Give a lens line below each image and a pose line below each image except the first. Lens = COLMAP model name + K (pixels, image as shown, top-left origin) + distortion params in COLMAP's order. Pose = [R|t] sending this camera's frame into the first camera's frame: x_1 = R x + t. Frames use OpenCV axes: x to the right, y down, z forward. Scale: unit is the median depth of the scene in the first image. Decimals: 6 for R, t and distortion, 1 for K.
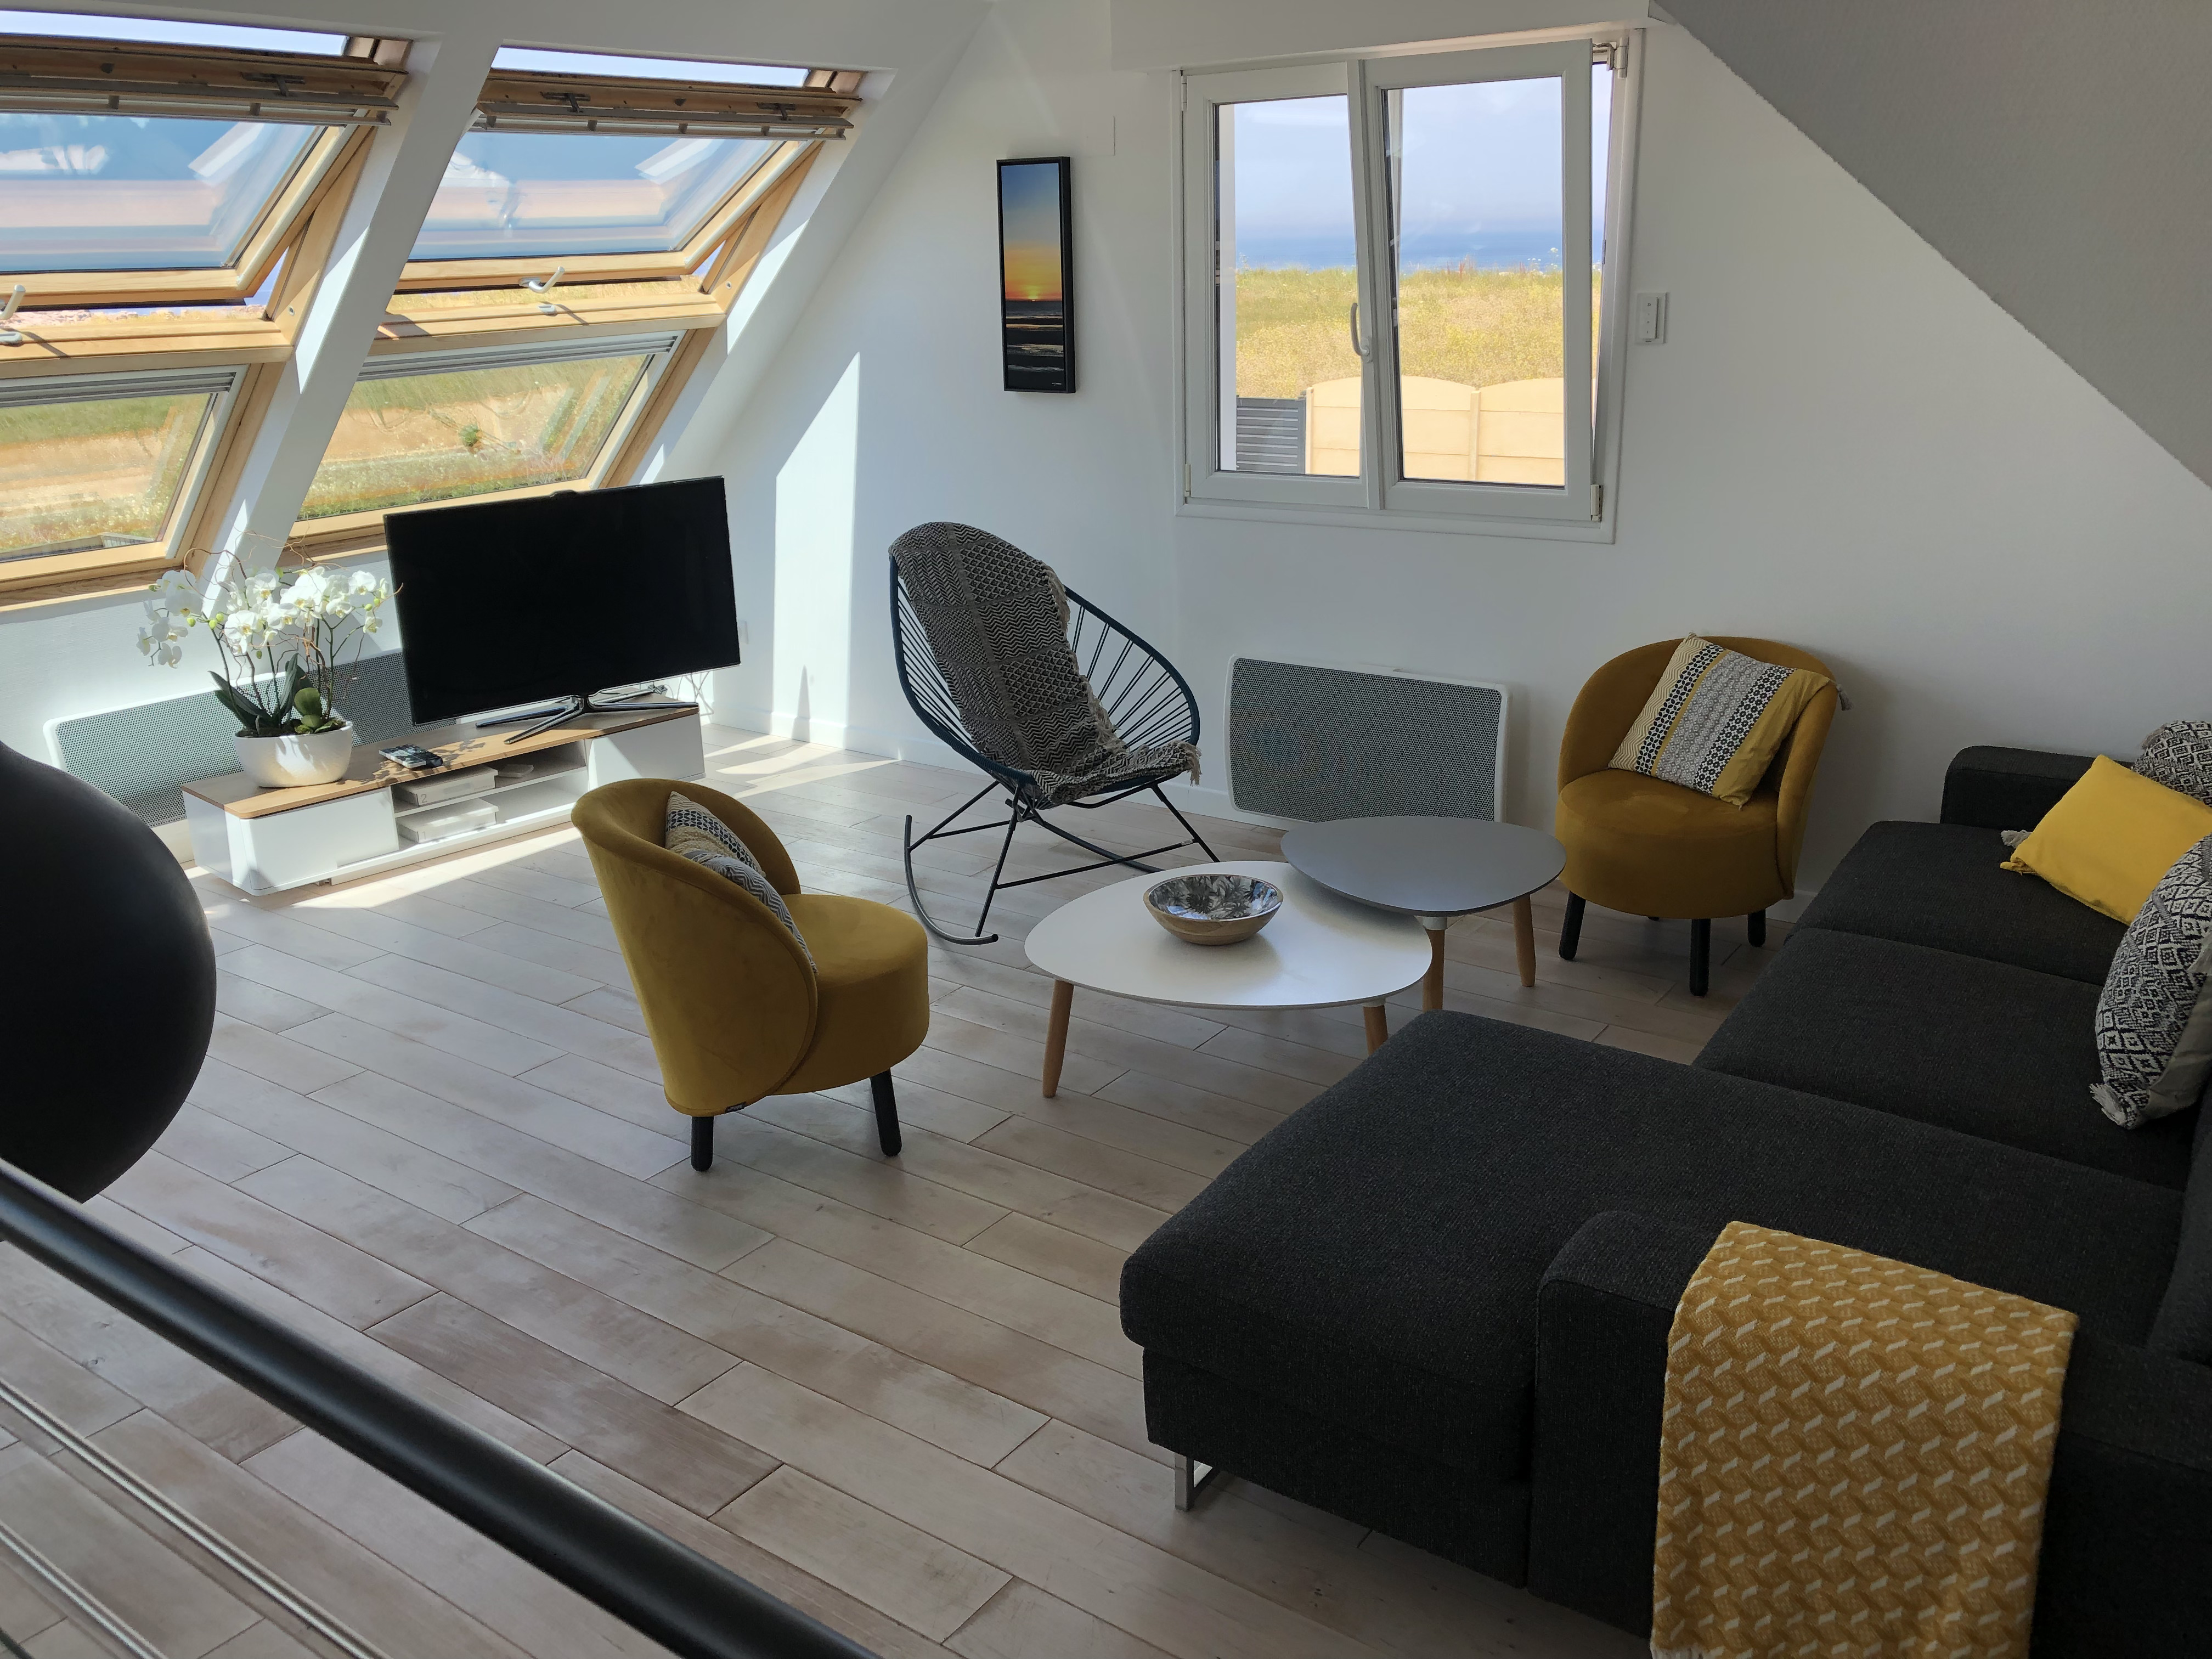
lens RADIAL K [[1819.7, 0, 1103.4], [0, 1819.7, 836.9], [0, 0, 1]] dist [0.074769, -0.141762]
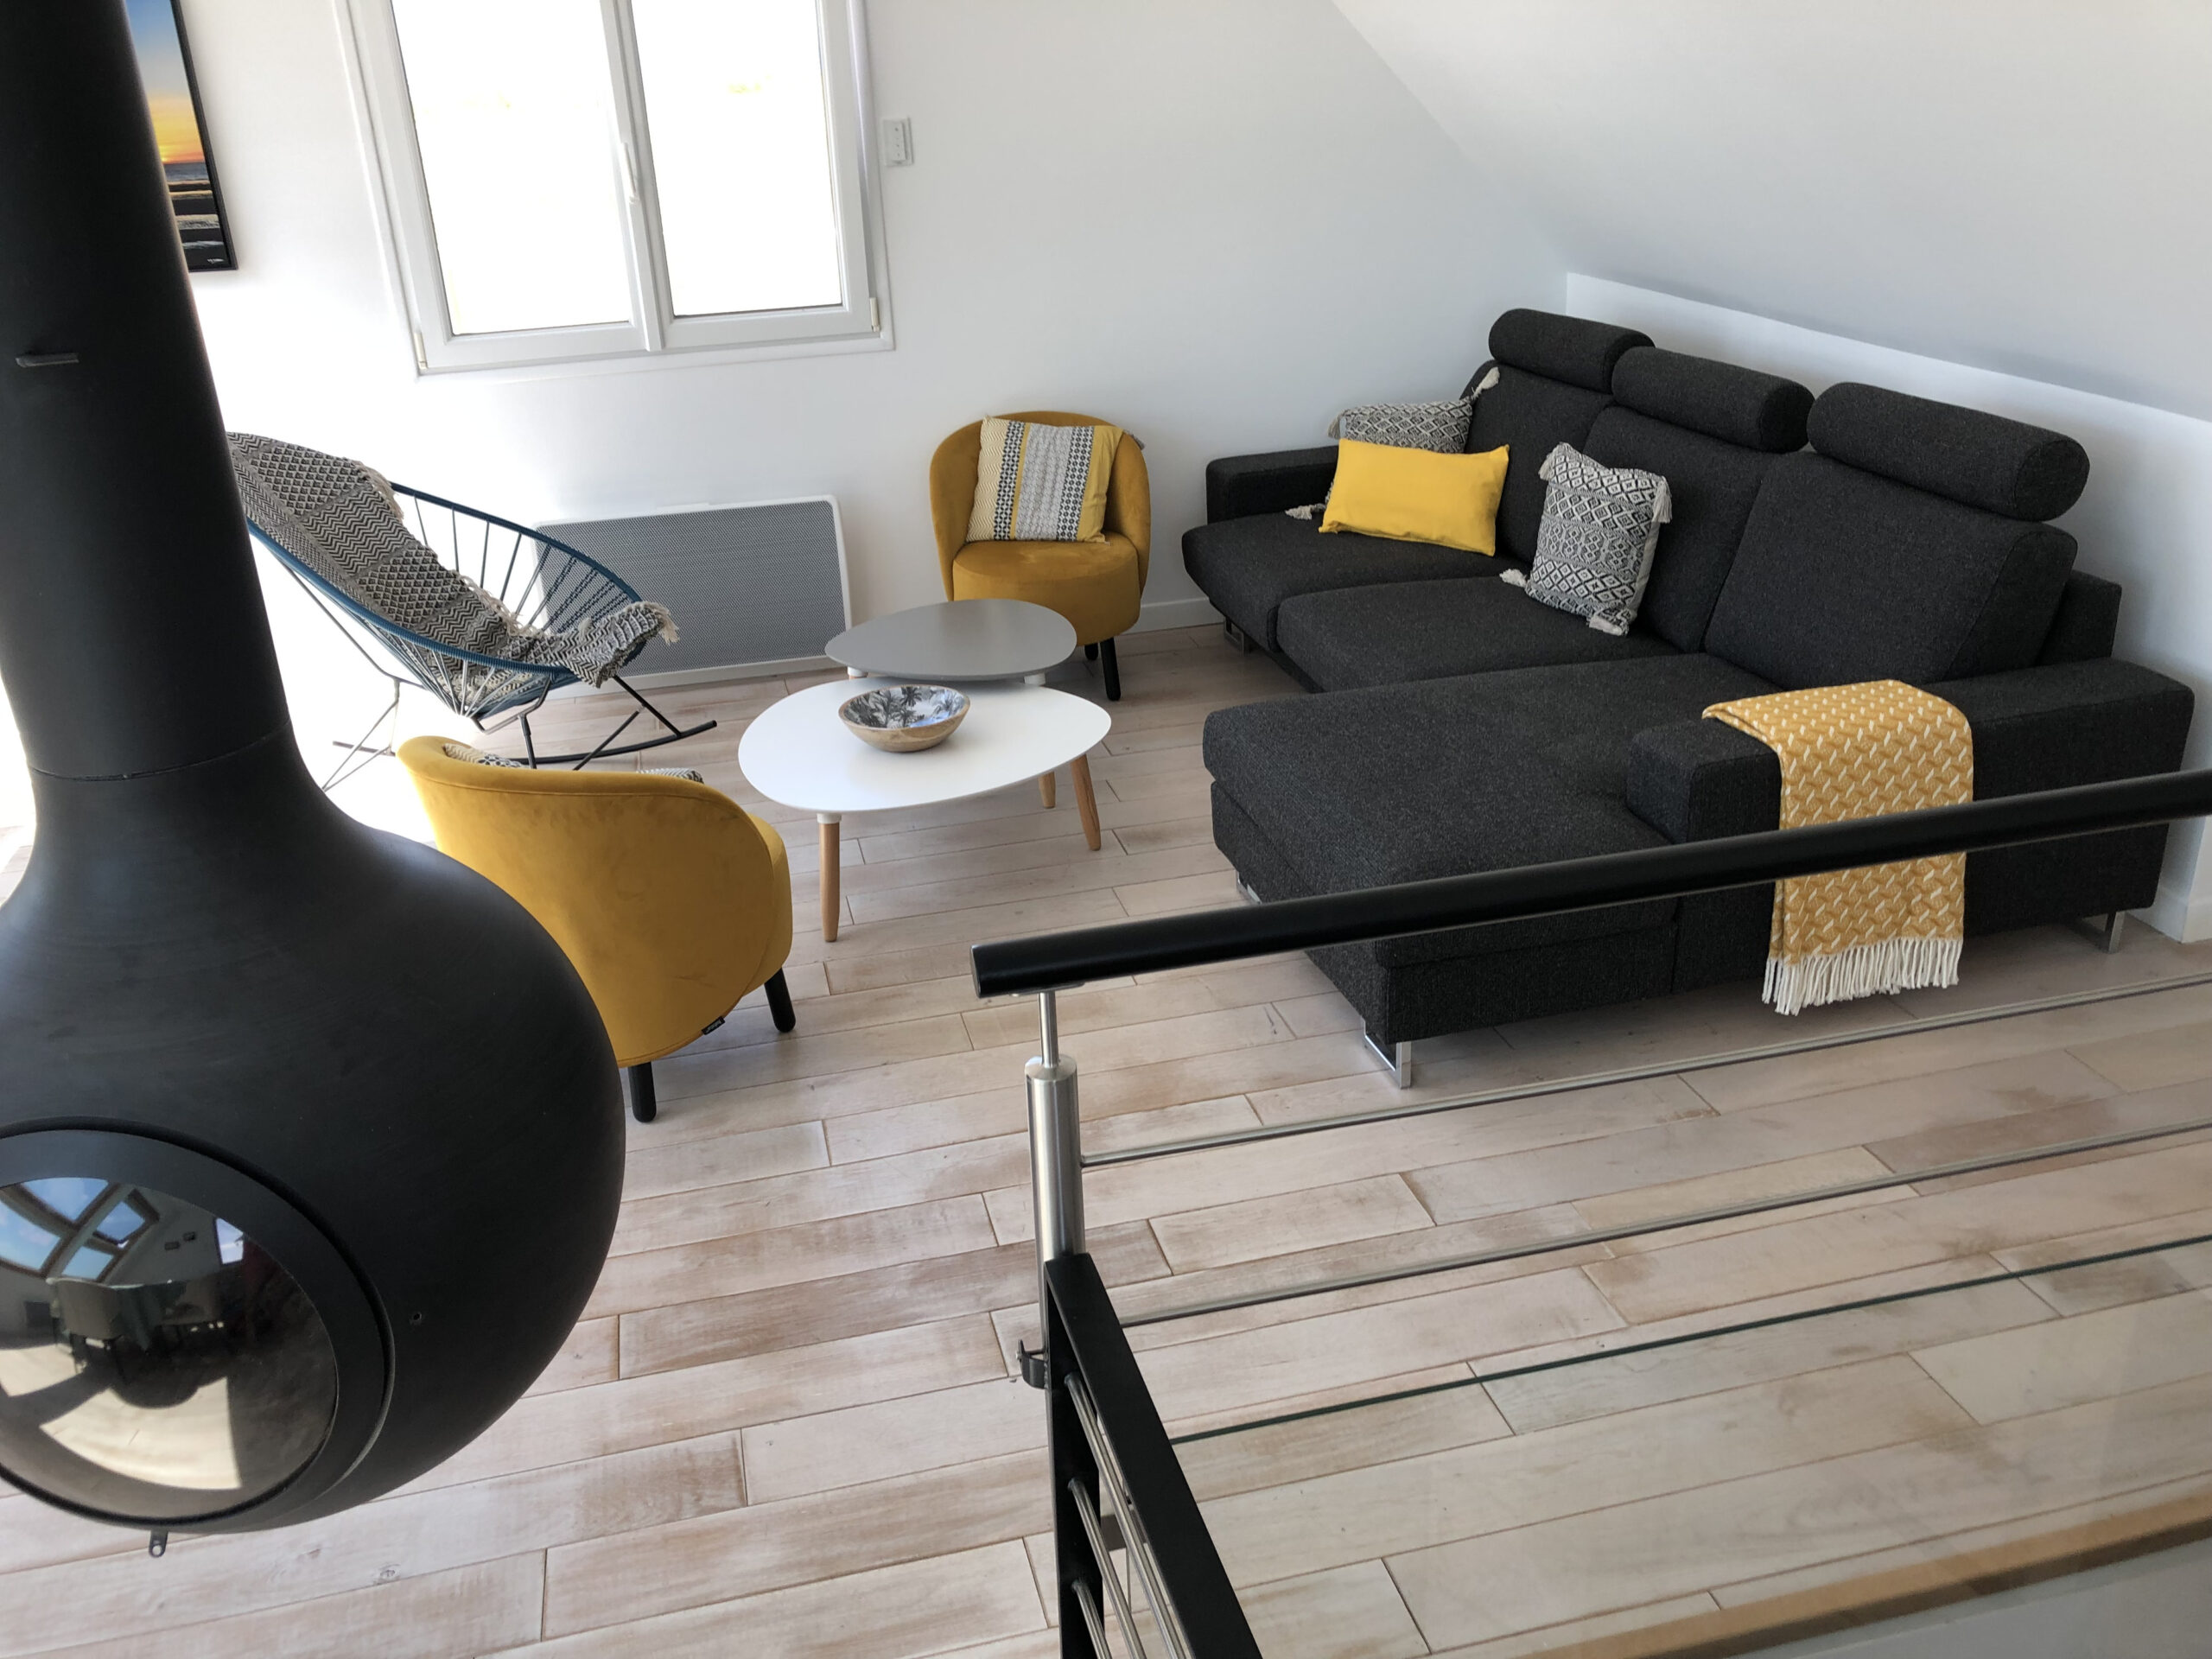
lens RADIAL K [[1819.7, 0, 1103.4], [0, 1819.7, 836.9], [0, 0, 1]] dist [0.074769, -0.141762]
pose [[0.631015, -0.313012, 0.709819, -0.568093], [0.262683, 0.947147, 0.184147, -0.053319], [-0.729943, 0.070258, 0.679887, 0.174094]]
